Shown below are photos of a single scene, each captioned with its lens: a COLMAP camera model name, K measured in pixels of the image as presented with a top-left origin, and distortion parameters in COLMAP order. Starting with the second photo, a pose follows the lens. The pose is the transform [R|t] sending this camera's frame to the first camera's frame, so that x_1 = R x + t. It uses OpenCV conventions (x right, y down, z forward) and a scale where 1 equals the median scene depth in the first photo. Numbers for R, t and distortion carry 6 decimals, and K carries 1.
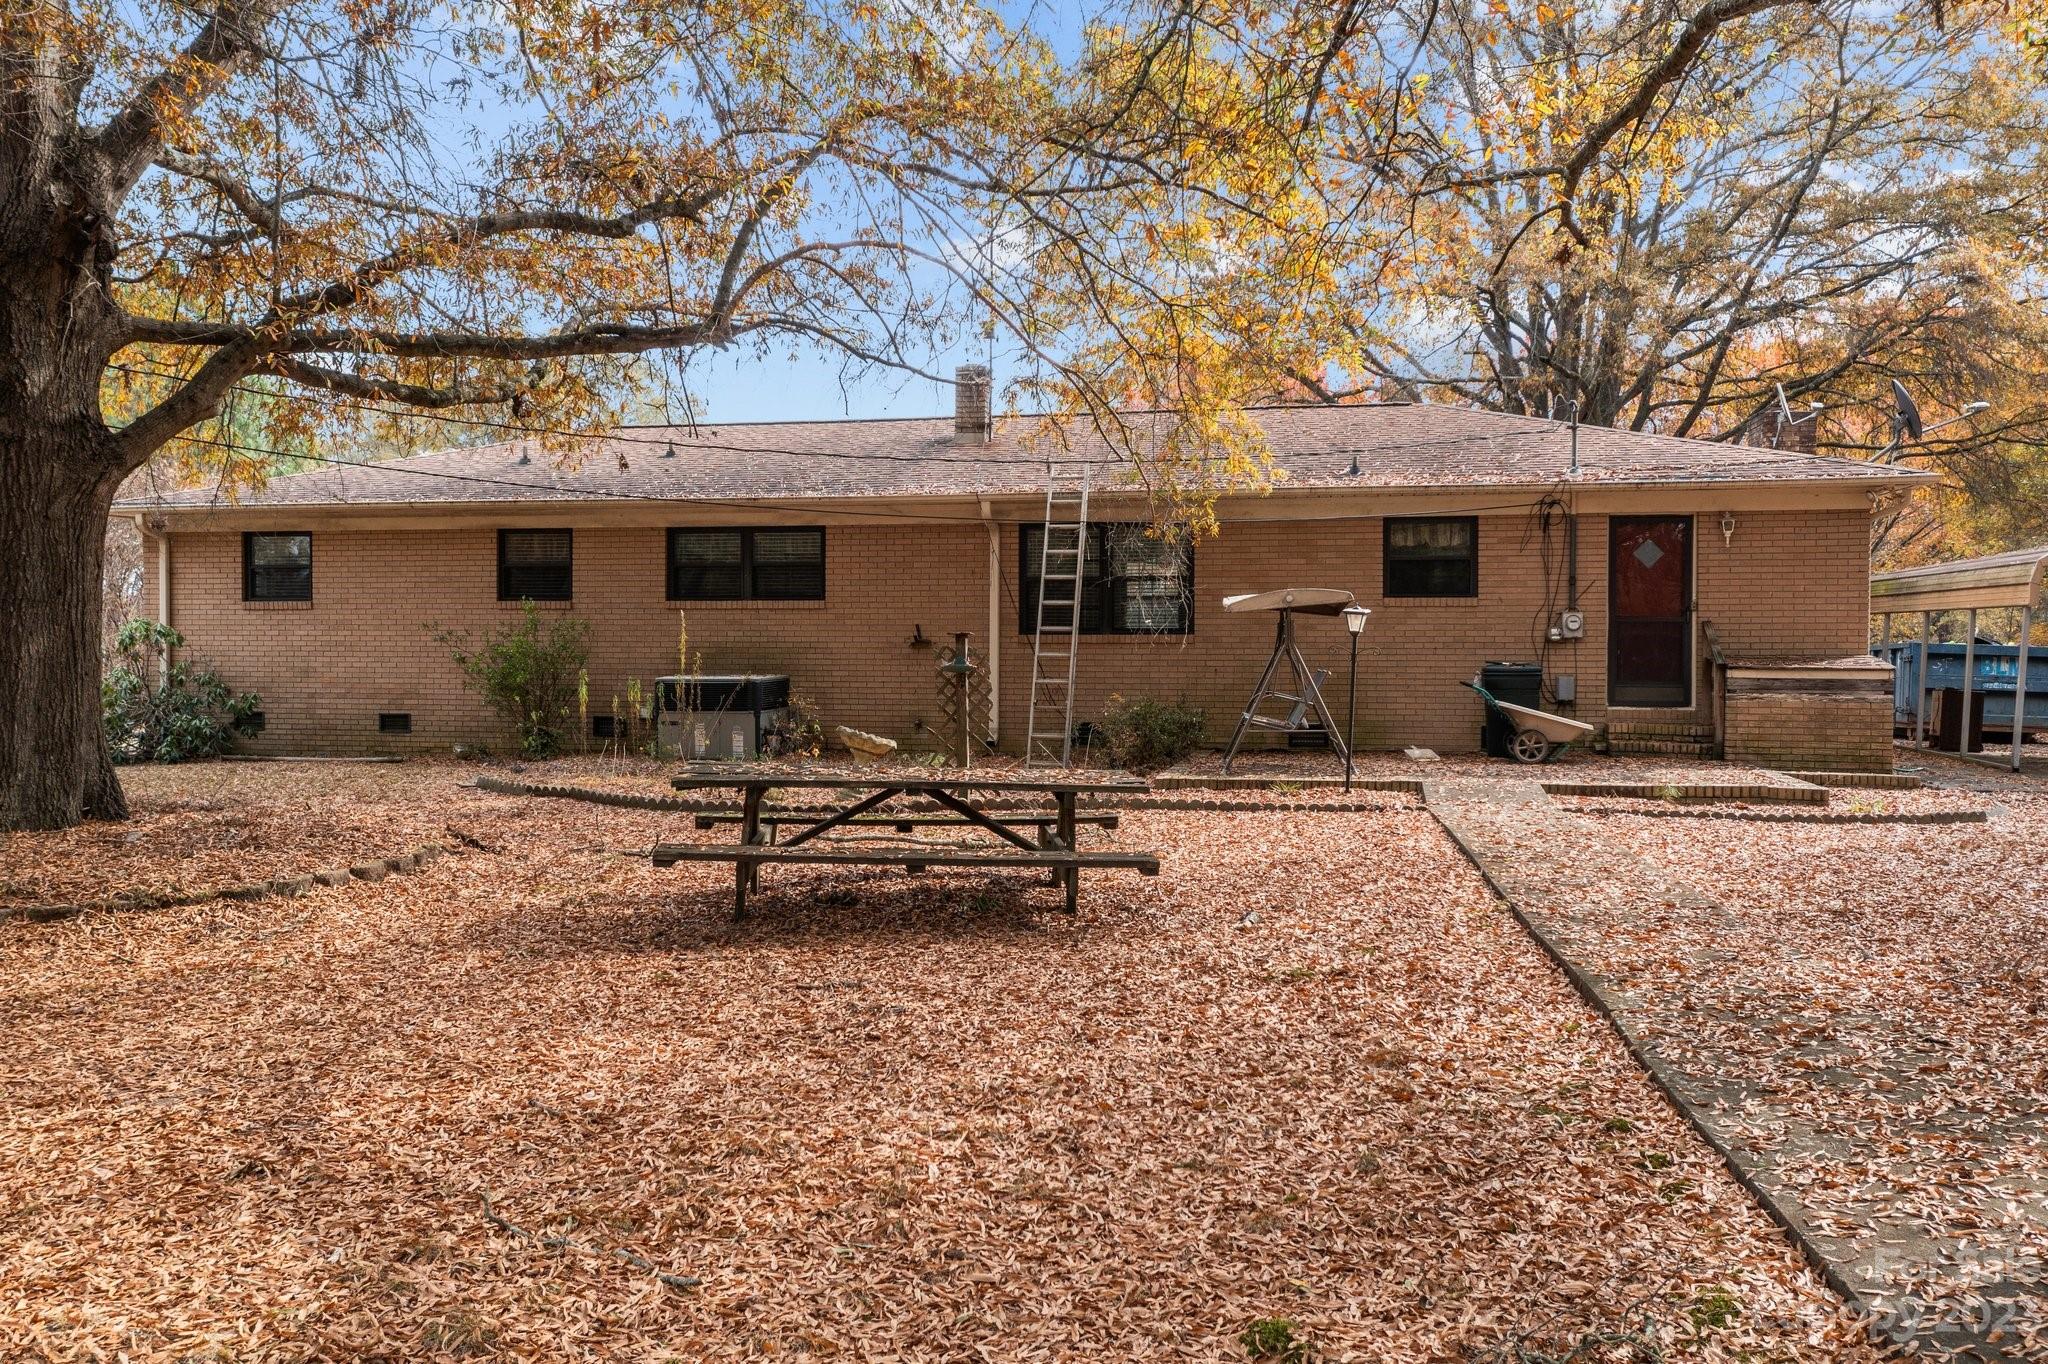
lens RADIAL K [[1641.4, 0, 1024.0], [0, 1641.4, 682.0], [0, 0, 1]] dist [0.008527, -0.003795]
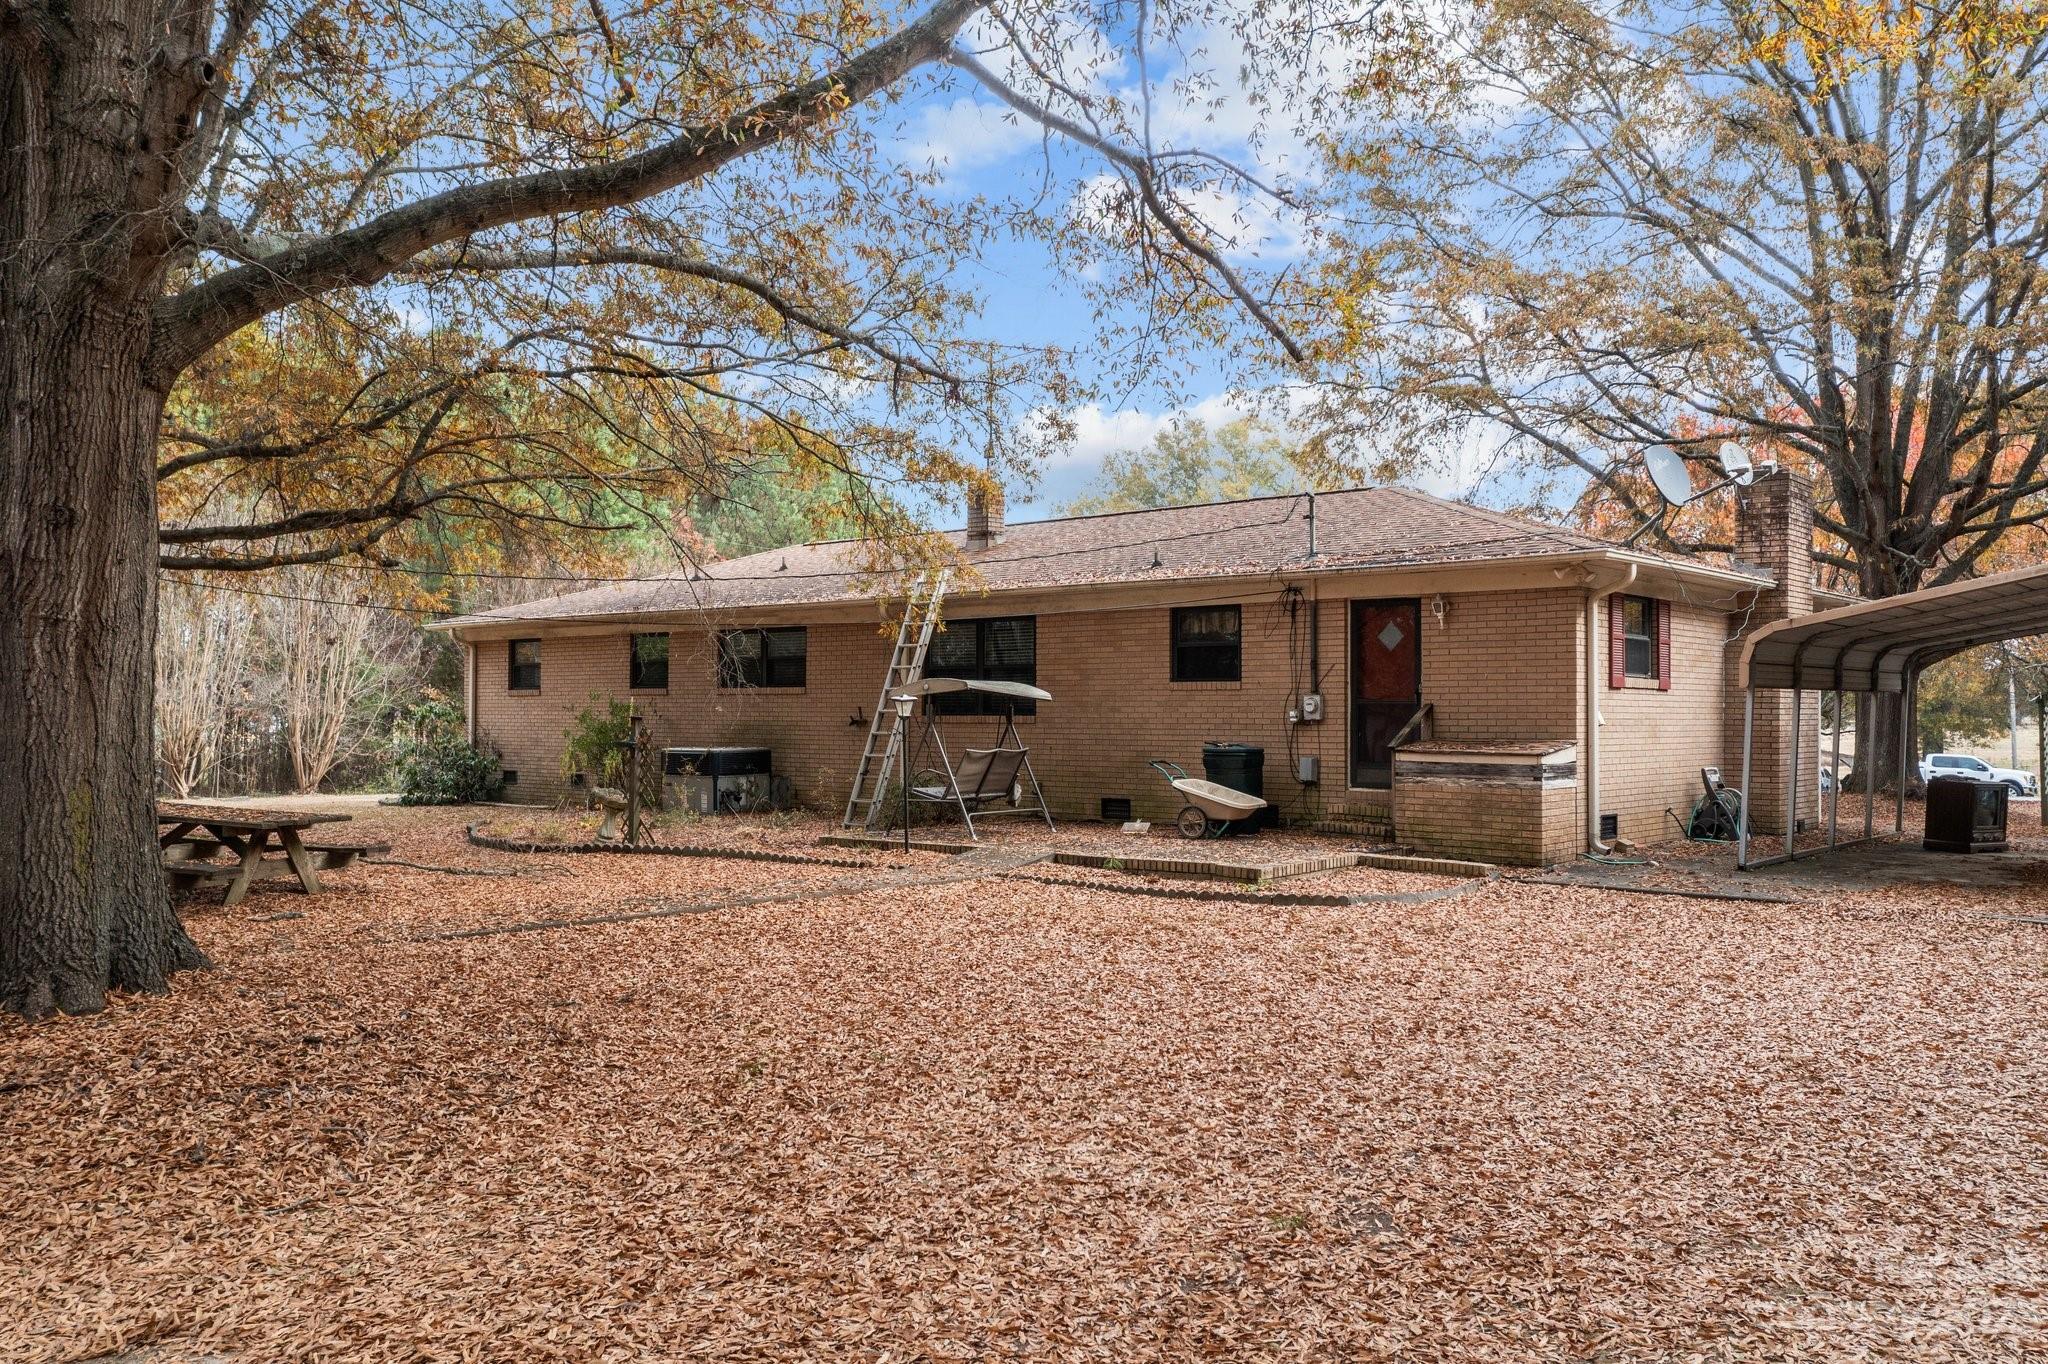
lens RADIAL K [[1641.4, 0, 1024.0], [0, 1641.4, 682.0], [0, 0, 1]] dist [0.008527, -0.003795]
pose [[0.870866, -0.008049, -0.491455, 0.680035], [-0.012652, 0.999167, -0.038785, -0.008471], [0.491358, 0.039994, 0.870039, 0.016619]]
